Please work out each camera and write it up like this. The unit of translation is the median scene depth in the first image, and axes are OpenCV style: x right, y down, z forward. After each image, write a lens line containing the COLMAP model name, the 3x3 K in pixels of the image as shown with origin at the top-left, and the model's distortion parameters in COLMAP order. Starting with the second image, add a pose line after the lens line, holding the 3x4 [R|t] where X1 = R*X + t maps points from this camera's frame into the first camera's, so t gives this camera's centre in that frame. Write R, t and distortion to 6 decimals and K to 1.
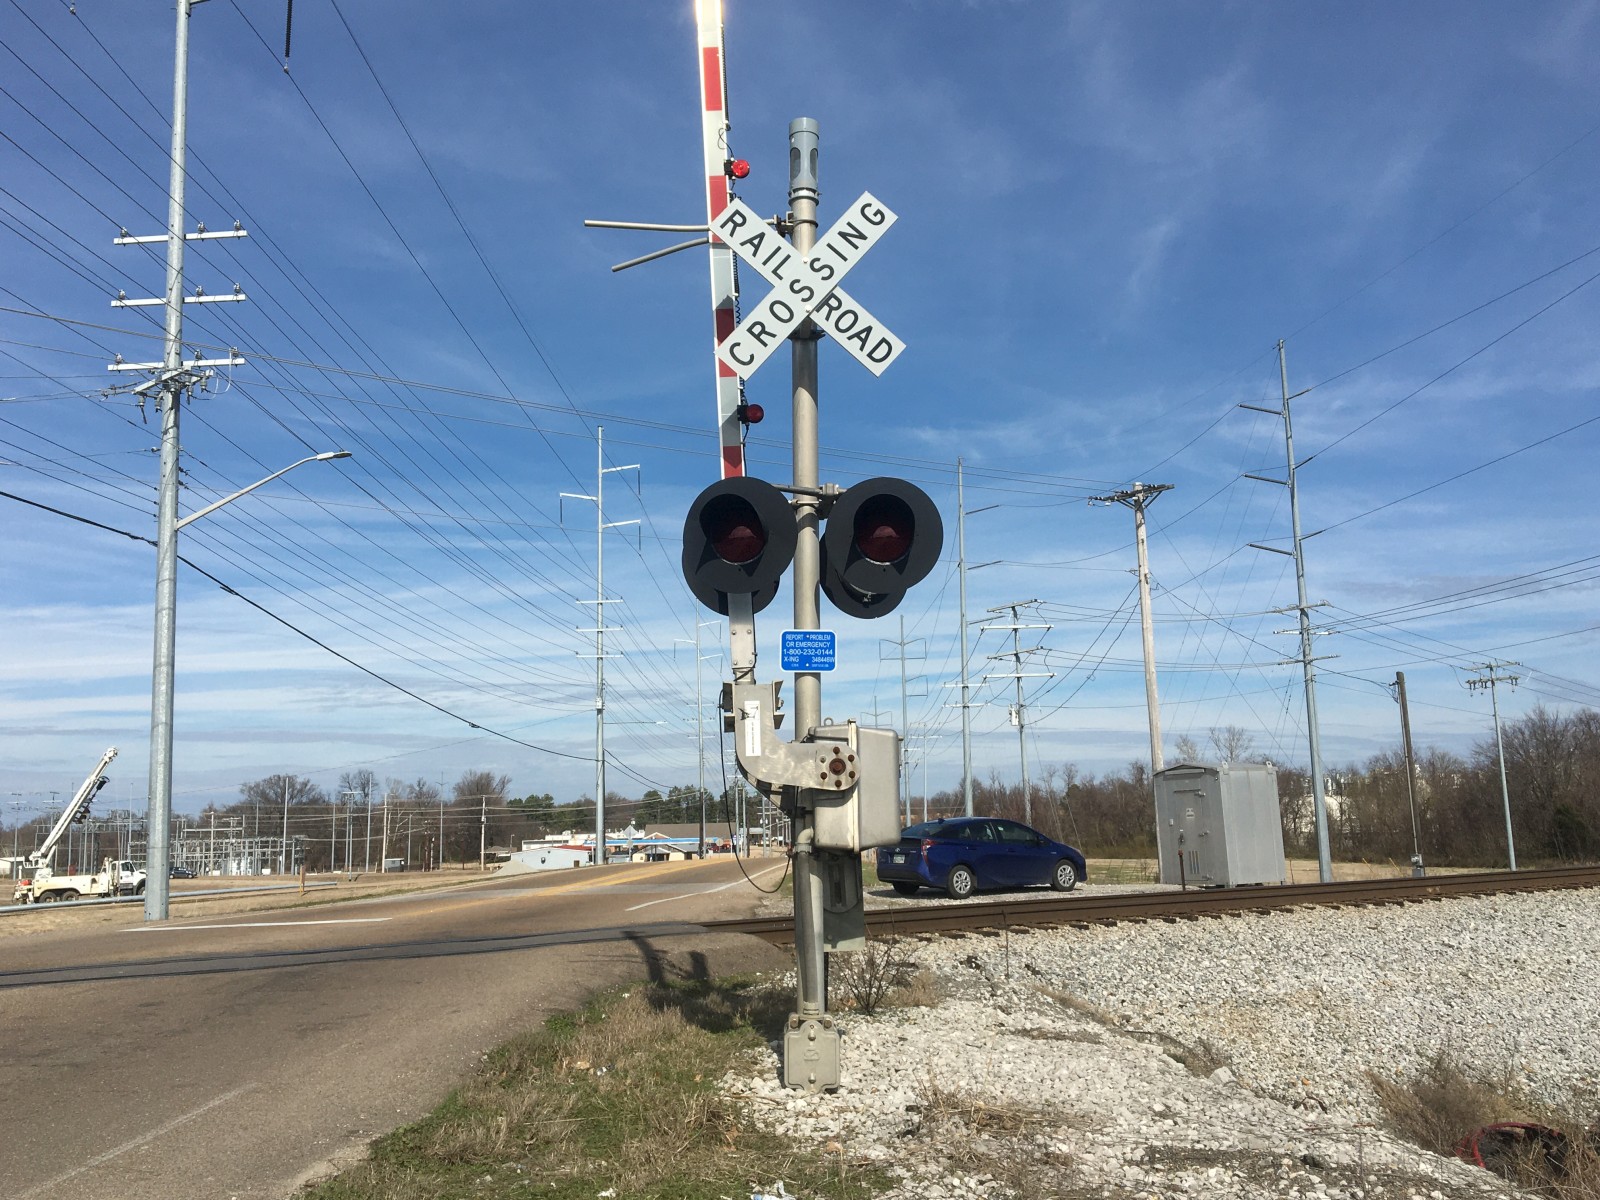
lens RADIAL K [[1465.1, 0, 821.8], [0, 1465.1, 594.2], [0, 0, 1]] dist [0.020215, 0.000000]
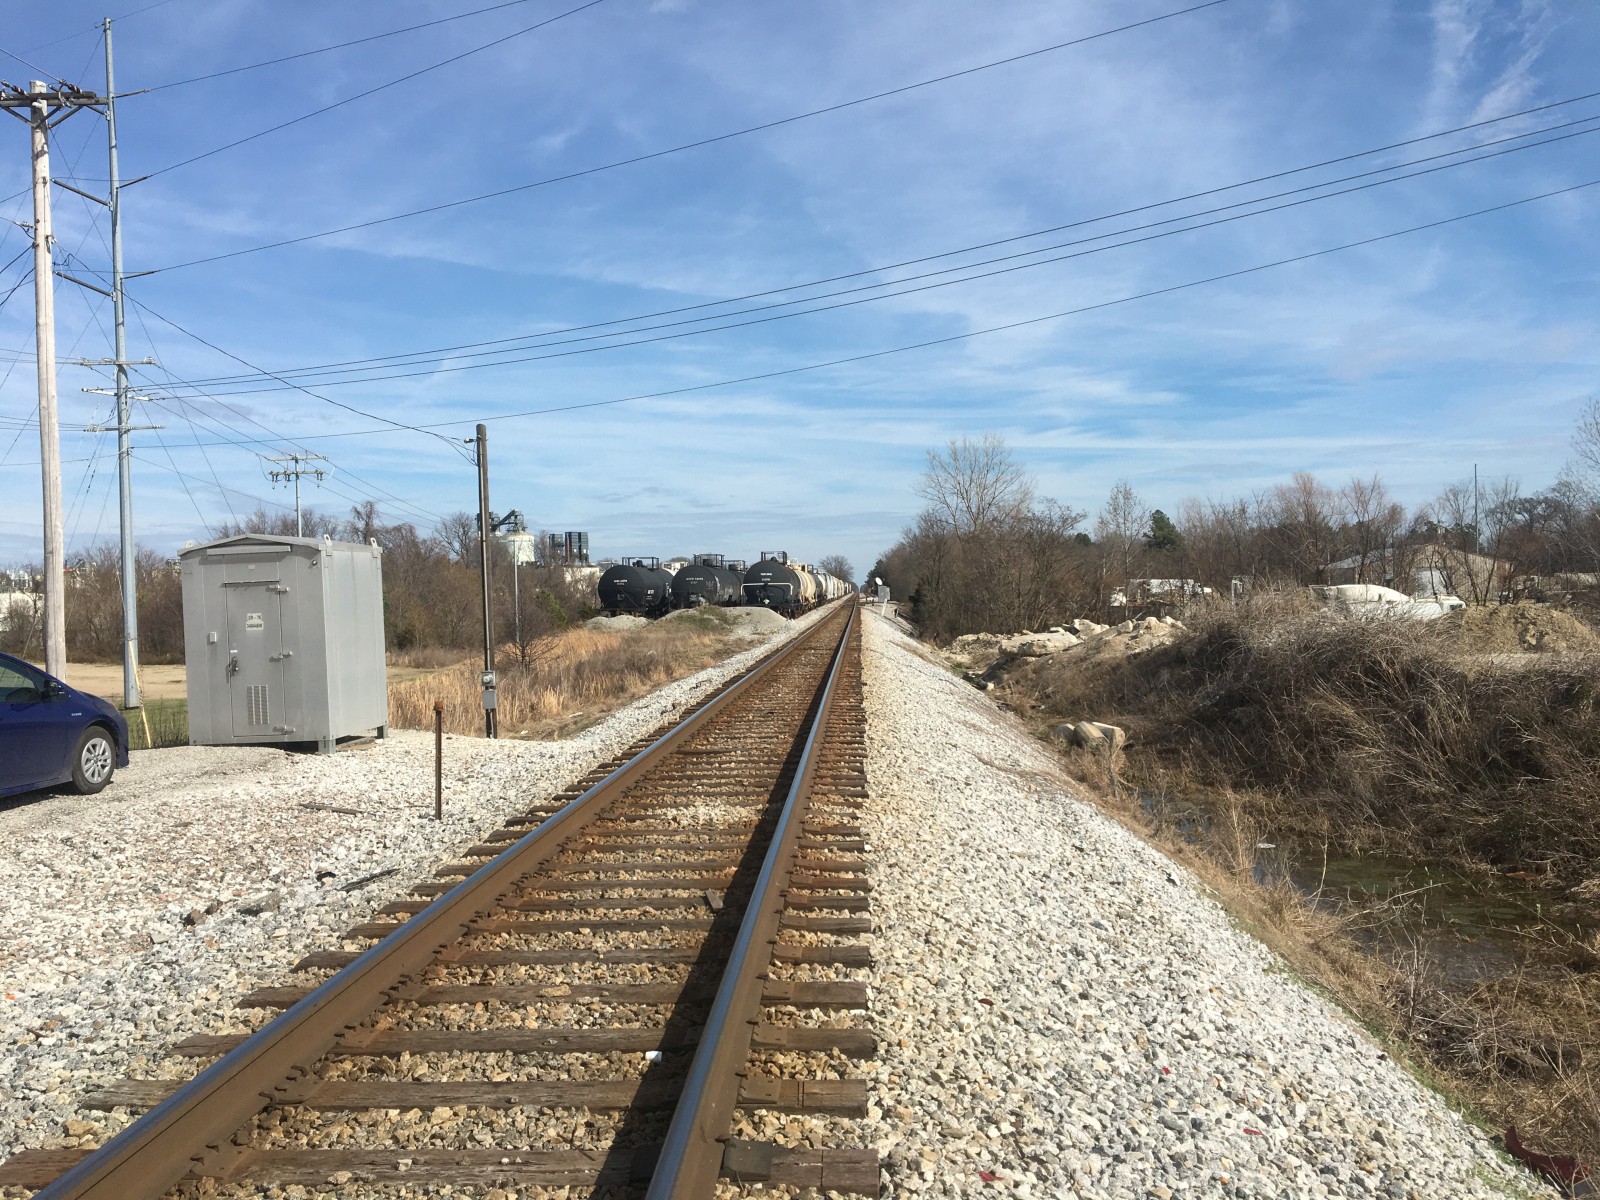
lens RADIAL K [[1337.1, 0, 803.6], [0, 1337.1, 616.7], [0, 0, 1]] dist [0.075695, -0.079627]
pose [[0.643005, -0.006308, 0.765836, -0.007810], [-0.111001, 0.988640, 0.101341, 0.034325], [-0.757775, -0.150171, 0.635000, 0.246396]]
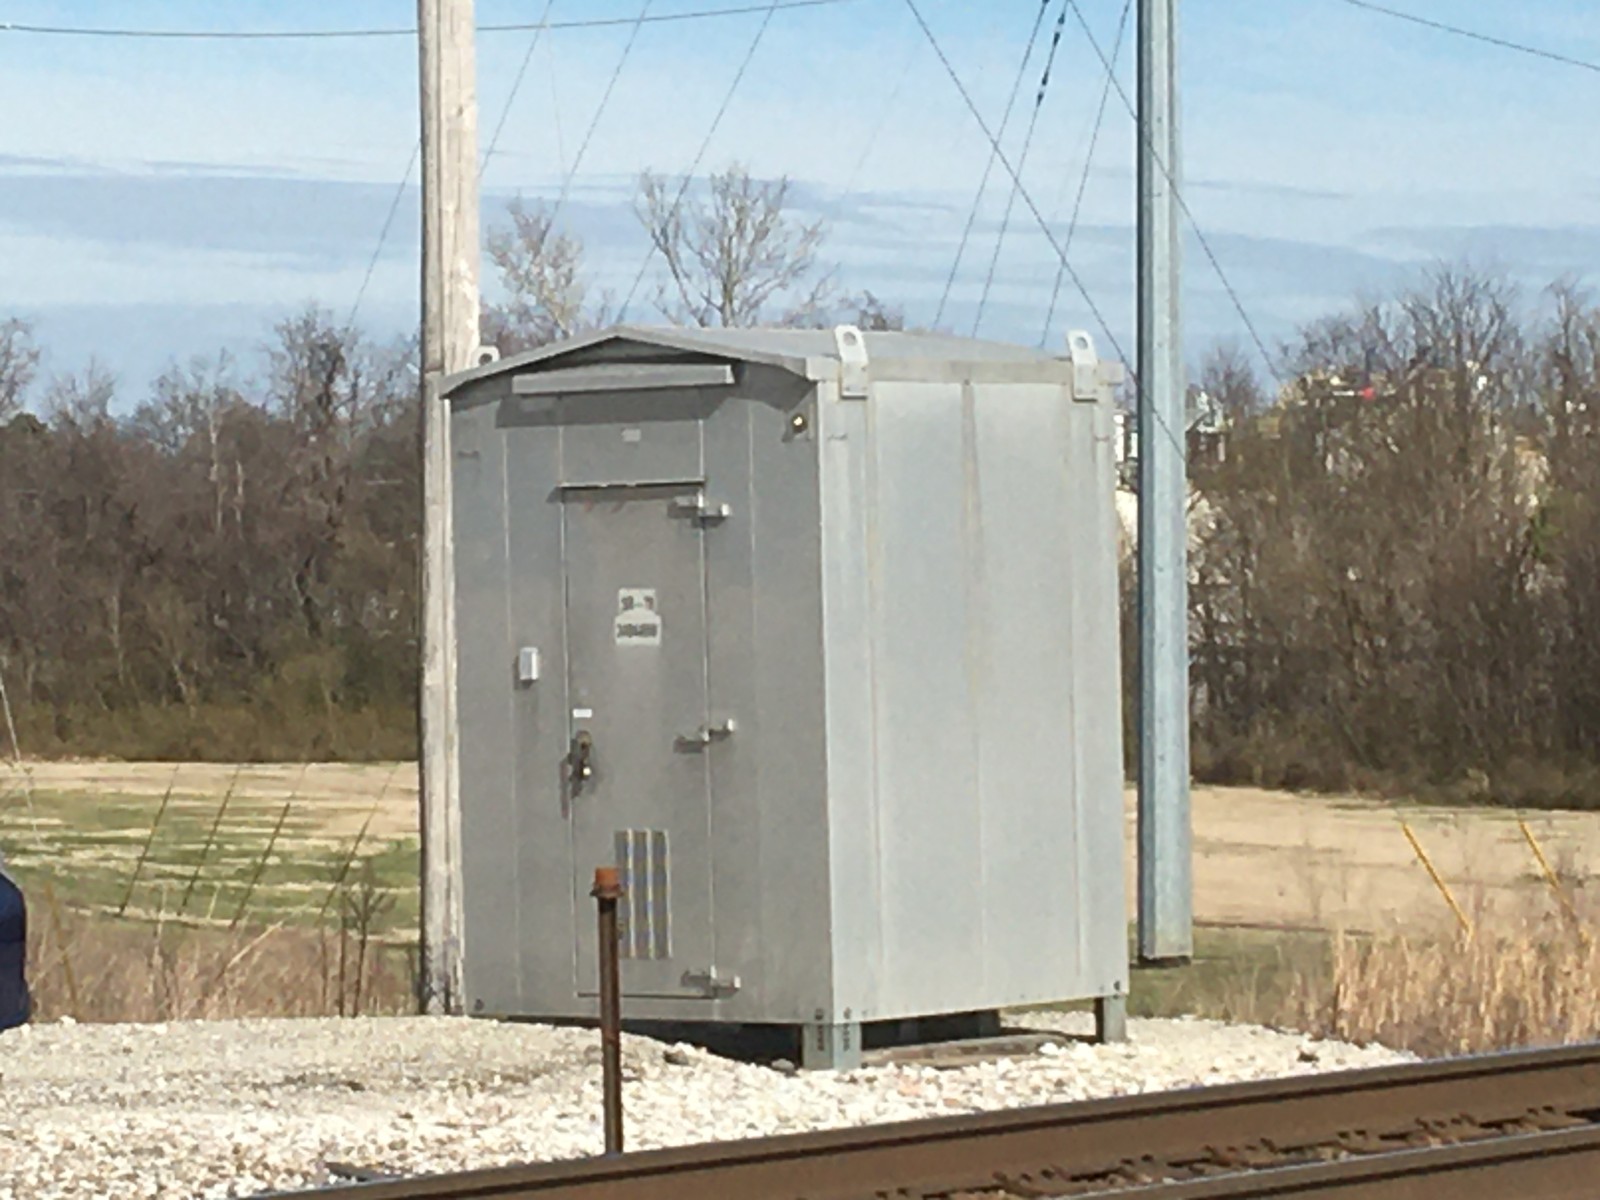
lens RADIAL K [[6673.9, 0, 801.6], [0, 6673.9, 599.2], [0, 0, 1]] dist [0.118598, 0.000000]
pose [[0.958270, 0.018002, 0.285296, 0.021953], [-0.062809, 0.986887, 0.148693, 0.014215], [-0.278878, -0.160407, 0.946835, 0.122532]]
